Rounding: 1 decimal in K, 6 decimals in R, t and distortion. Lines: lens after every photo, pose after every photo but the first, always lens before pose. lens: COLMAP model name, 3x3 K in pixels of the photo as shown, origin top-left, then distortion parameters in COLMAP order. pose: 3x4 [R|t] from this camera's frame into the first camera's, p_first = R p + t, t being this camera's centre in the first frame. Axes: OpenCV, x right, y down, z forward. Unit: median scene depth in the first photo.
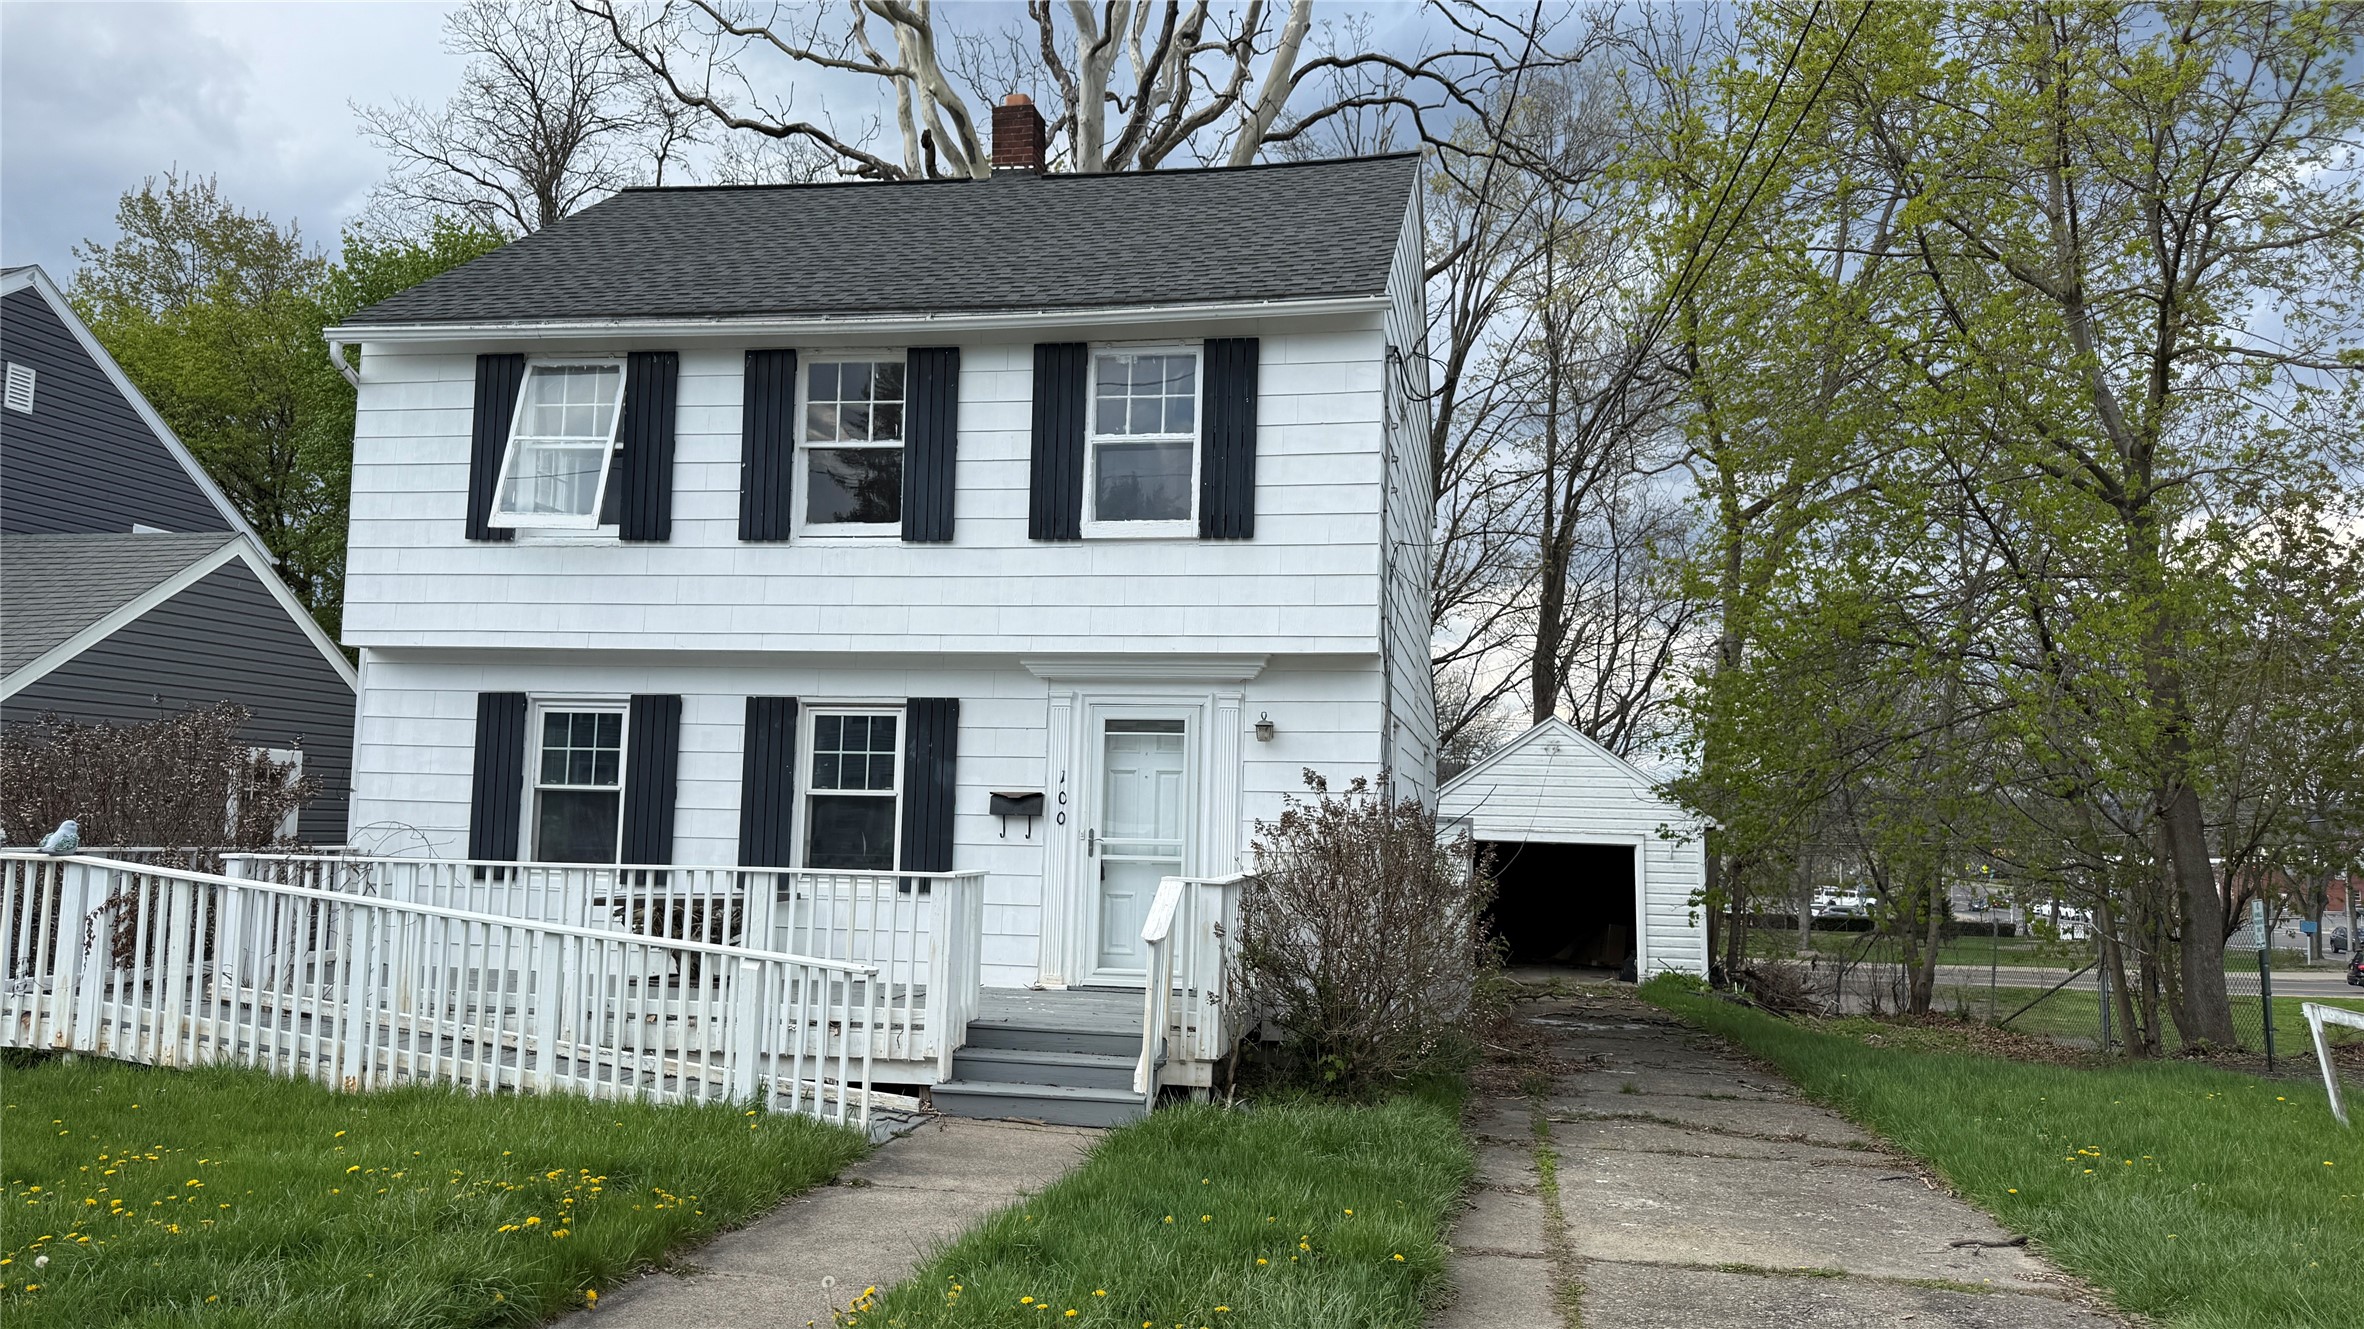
lens RADIAL K [[1668.3, 0, 1182.0], [0, 1668.3, 664.5], [0, 0, 1]] dist [0.002030, -0.000011]
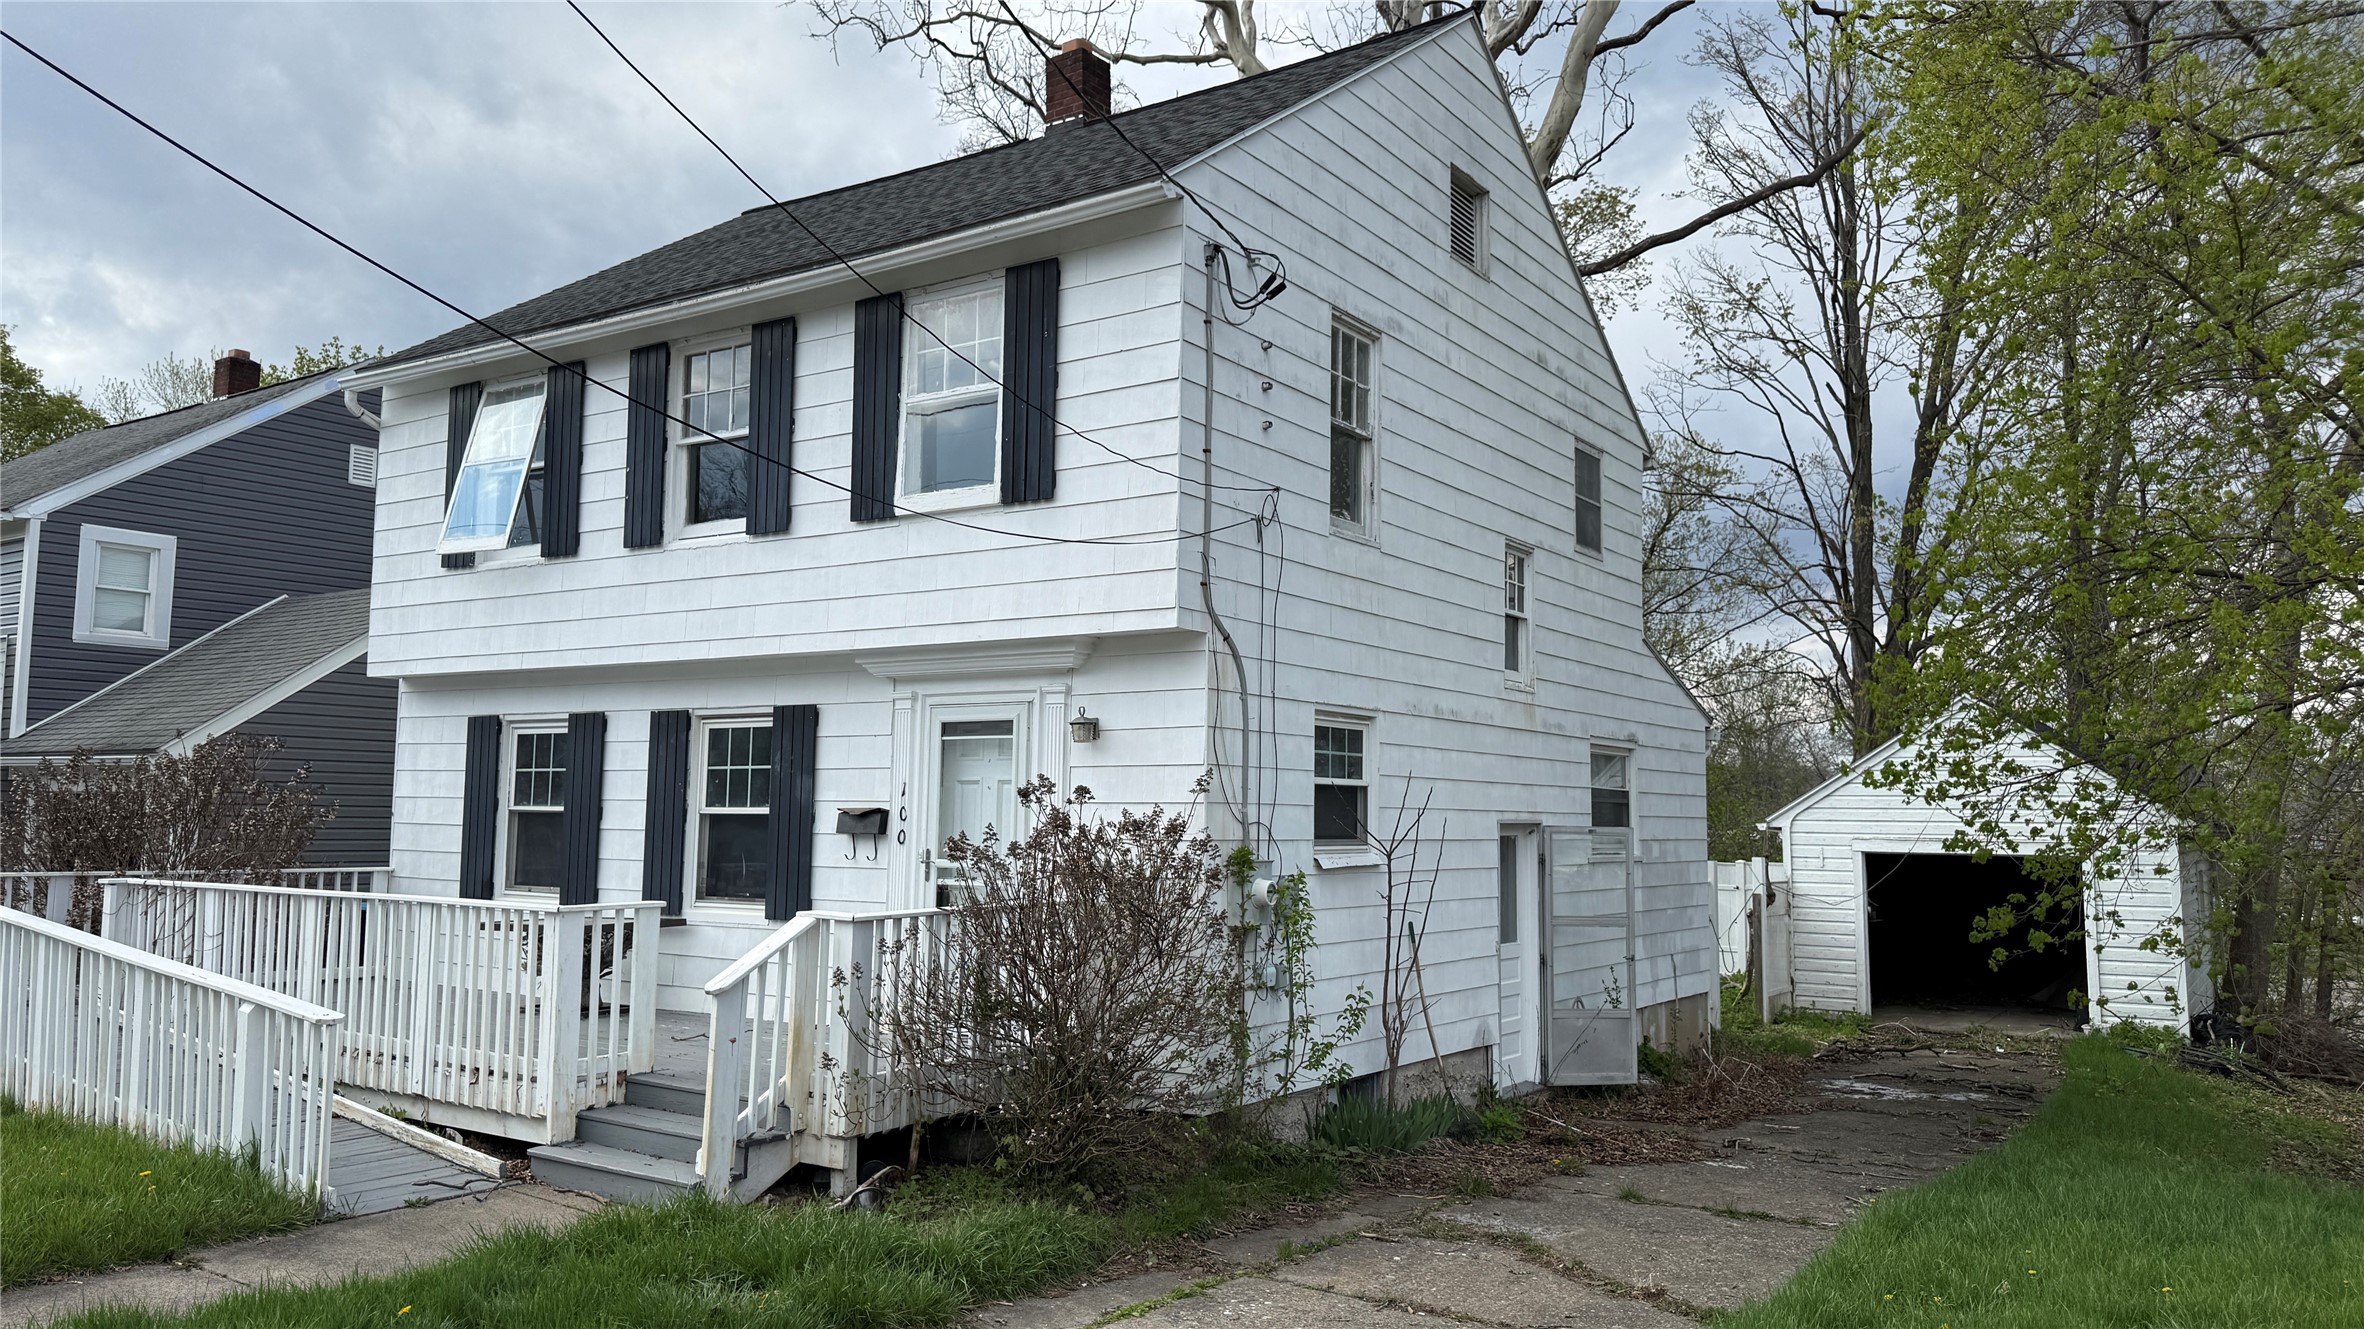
lens RADIAL K [[1666.2, 0, 1181.4], [0, 1666.2, 634.2], [0, 0, 1]] dist [-0.000178, -0.001950]
pose [[0.914456, -0.056319, -0.400746, 0.414252], [0.048365, 0.998381, -0.029945, 0.019048], [0.401784, 0.008001, 0.915700, 0.256340]]
